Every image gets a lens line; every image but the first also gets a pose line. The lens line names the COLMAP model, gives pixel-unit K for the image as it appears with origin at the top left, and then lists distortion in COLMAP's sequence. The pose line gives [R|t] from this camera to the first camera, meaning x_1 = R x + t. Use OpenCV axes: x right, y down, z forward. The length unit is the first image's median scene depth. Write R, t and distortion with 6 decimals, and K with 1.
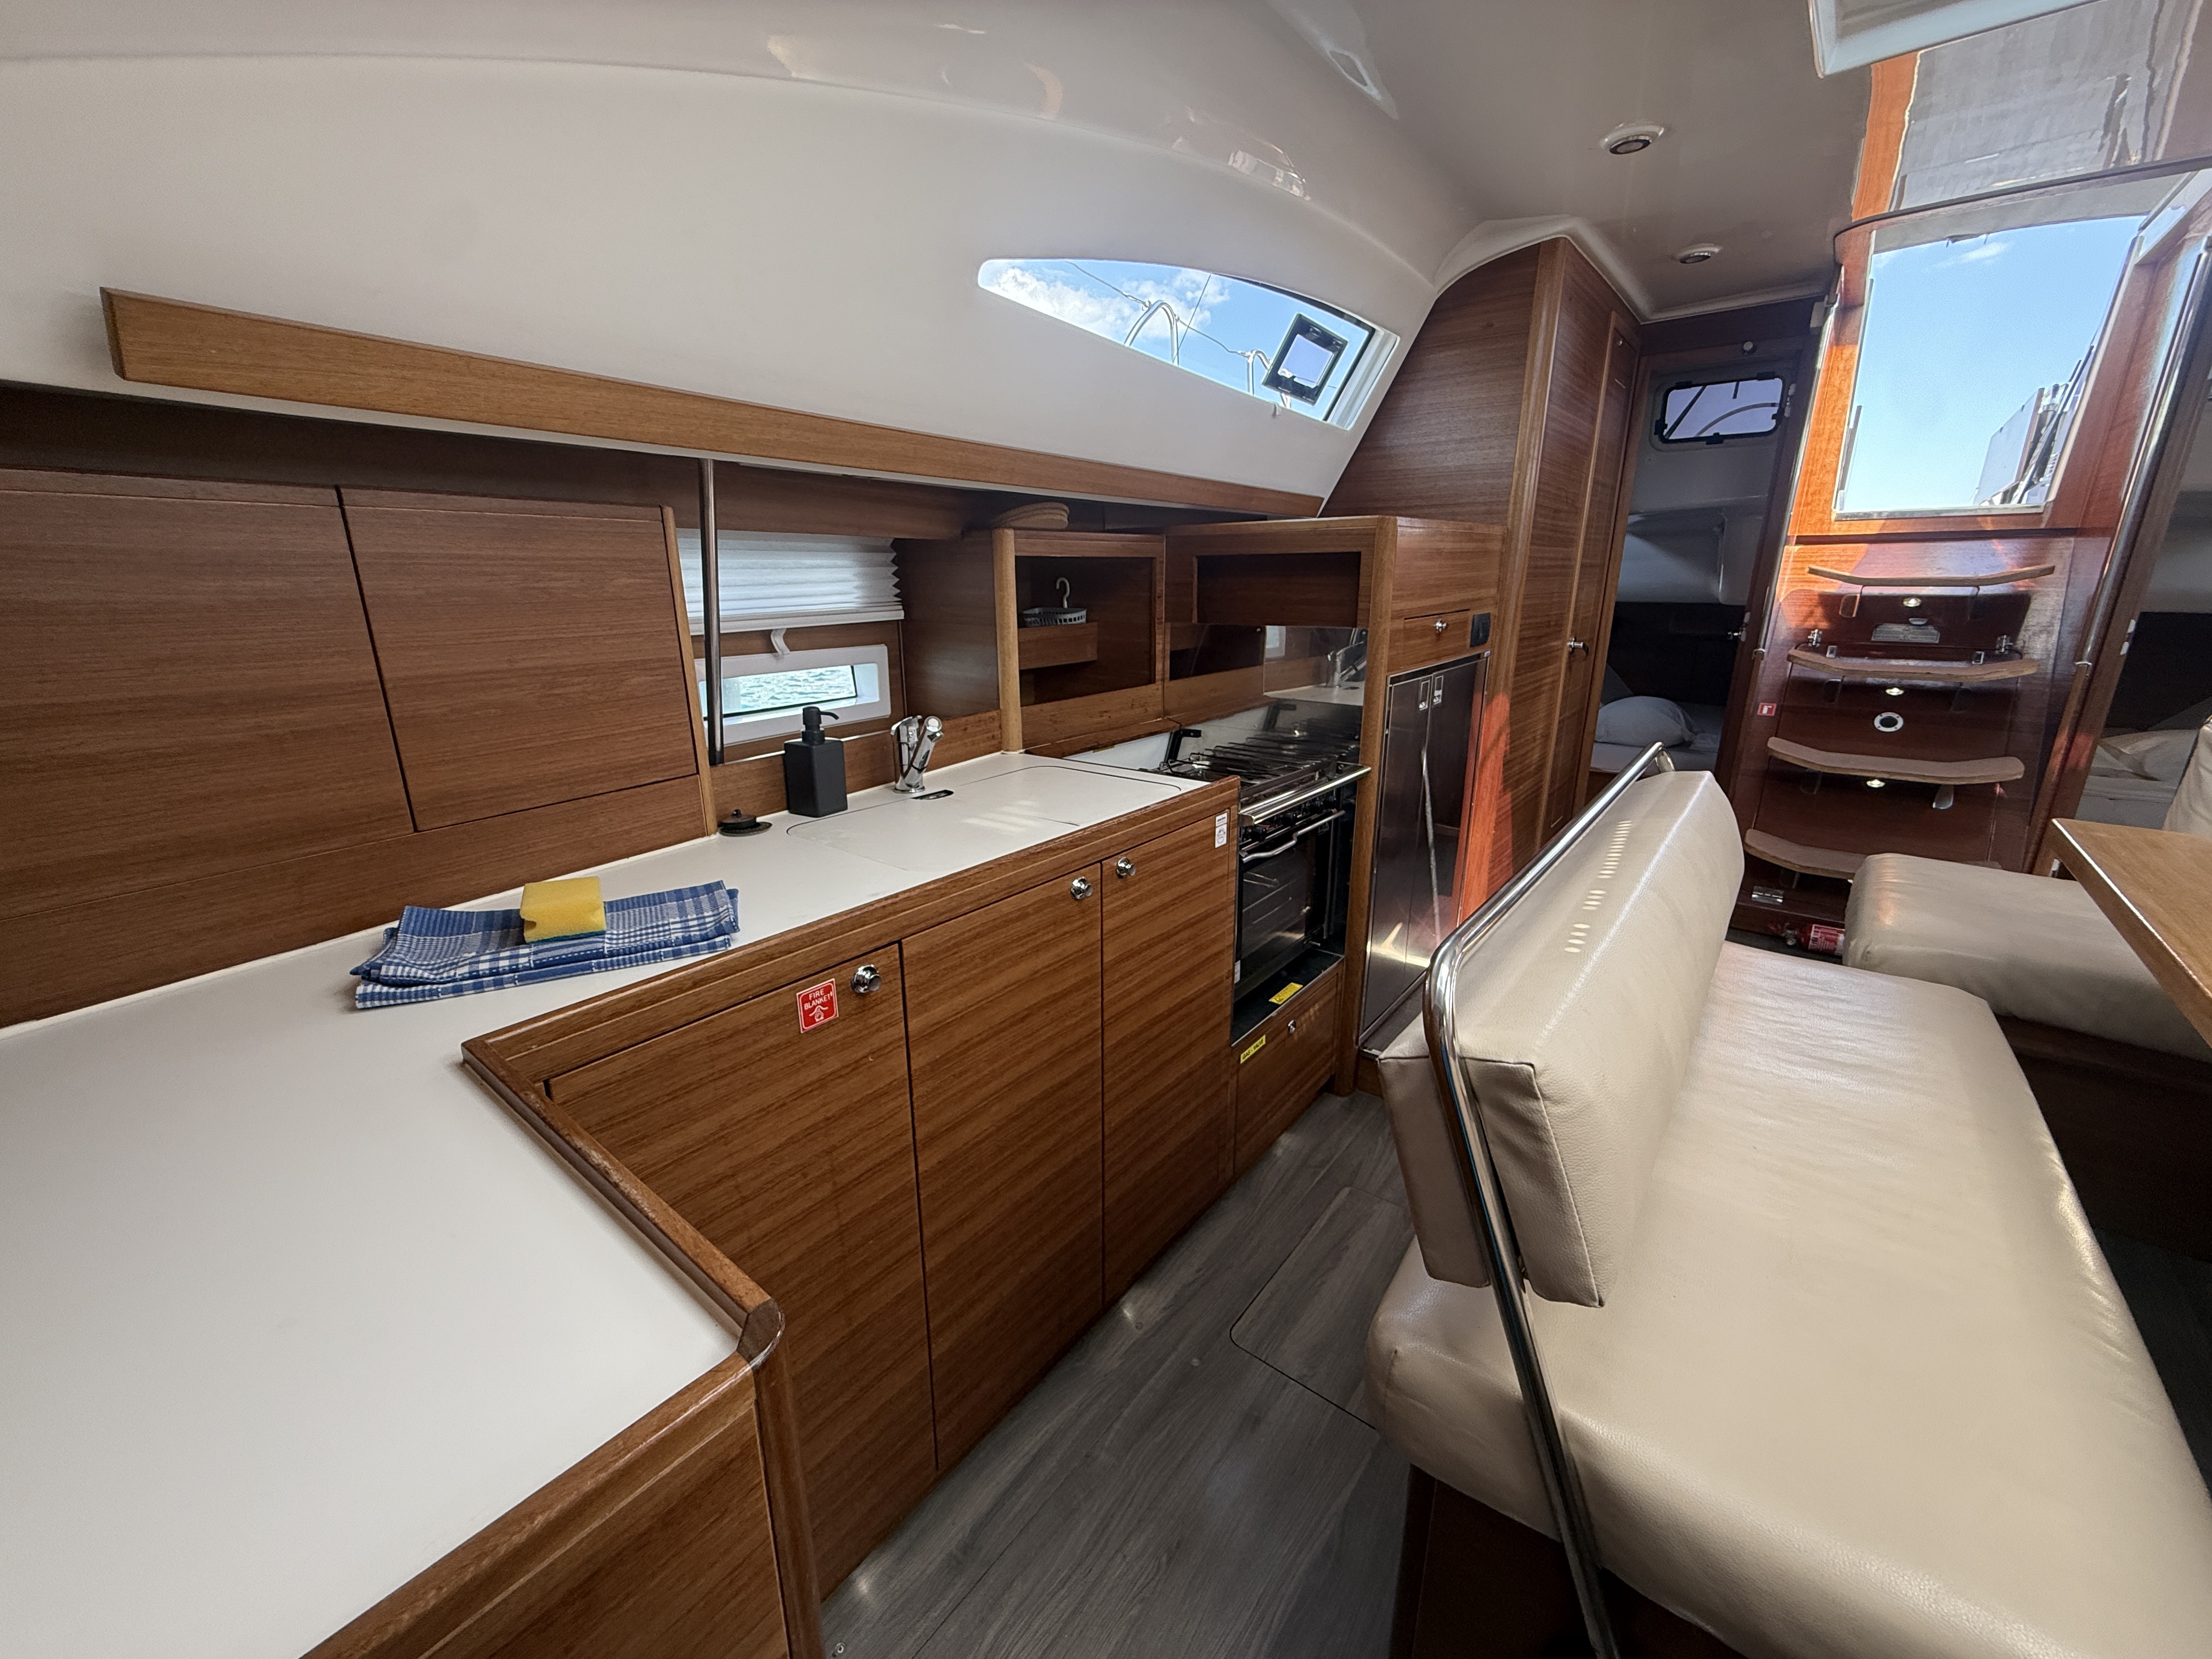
lens RADIAL K [[883.6, 0, 1095.2], [0, 883.6, 827.8], [0, 0, 1]] dist [0.001379, -0.000138]
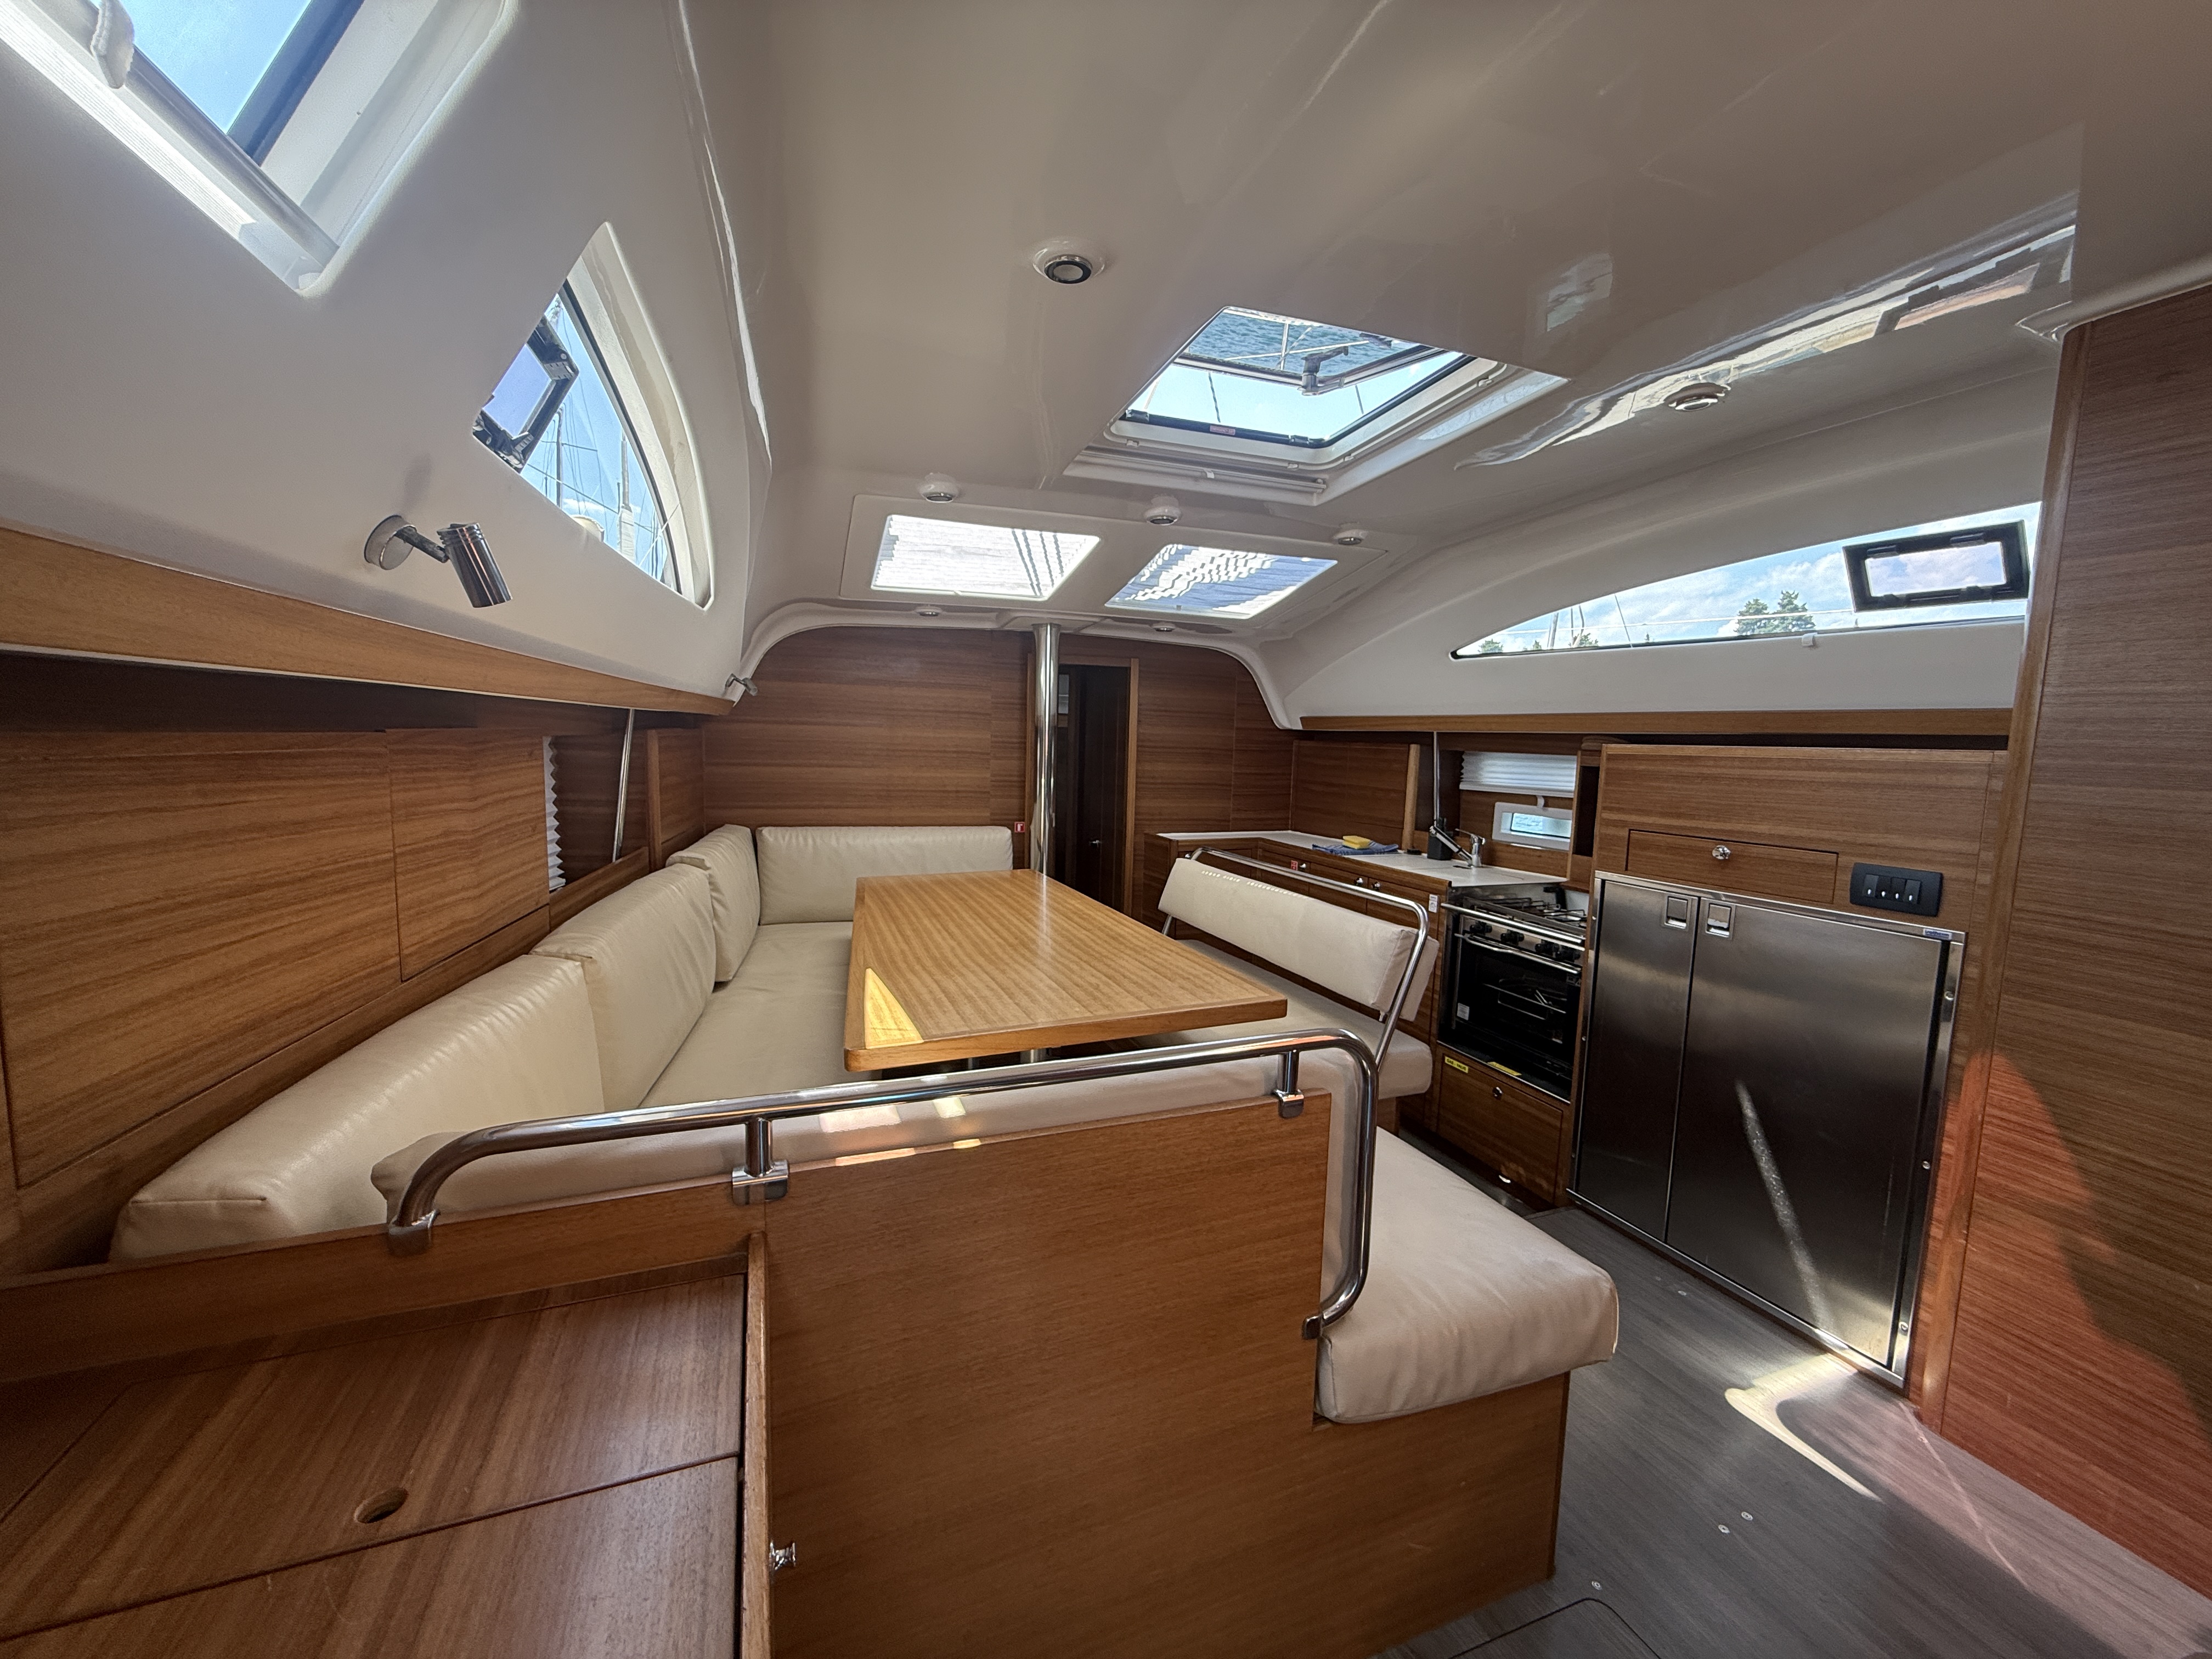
lens RADIAL K [[883.6, 0, 1105.4], [0, 883.6, 823.7], [0, 0, 1]] dist [0.001379, -0.000138]
pose [[-0.494763, 0.084219, -0.864938, 1.736741], [-0.263734, 0.933801, 0.241785, -0.353098], [0.828043, 0.347739, -0.439799, 0.974396]]
